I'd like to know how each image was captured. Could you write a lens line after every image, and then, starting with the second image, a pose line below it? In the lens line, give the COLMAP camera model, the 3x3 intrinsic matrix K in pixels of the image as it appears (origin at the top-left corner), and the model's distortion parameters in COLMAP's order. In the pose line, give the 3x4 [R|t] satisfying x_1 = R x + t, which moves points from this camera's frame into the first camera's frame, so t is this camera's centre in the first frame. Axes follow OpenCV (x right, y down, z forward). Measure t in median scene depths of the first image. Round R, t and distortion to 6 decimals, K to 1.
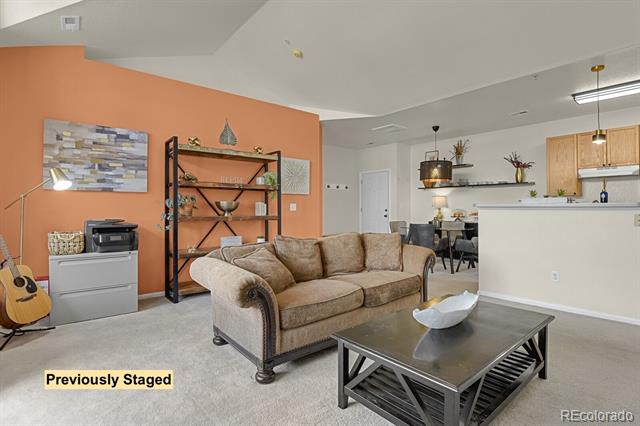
lens RADIAL K [[319.7, 0, 320.9], [0, 319.7, 208.8], [0, 0, 1]] dist [-0.014839, -0.005426]
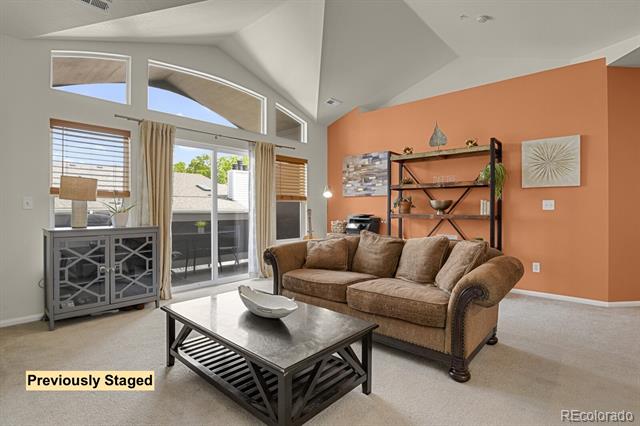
lens RADIAL K [[319.7, 0, 322.9], [0, 319.7, 212.1], [0, 0, 1]] dist [-0.014839, -0.005426]
pose [[0.154028, 0.006494, -0.988045, 0.779152], [-0.005144, 0.999970, 0.005770, 0.013982], [0.988053, 0.004193, 0.154057, 0.526945]]
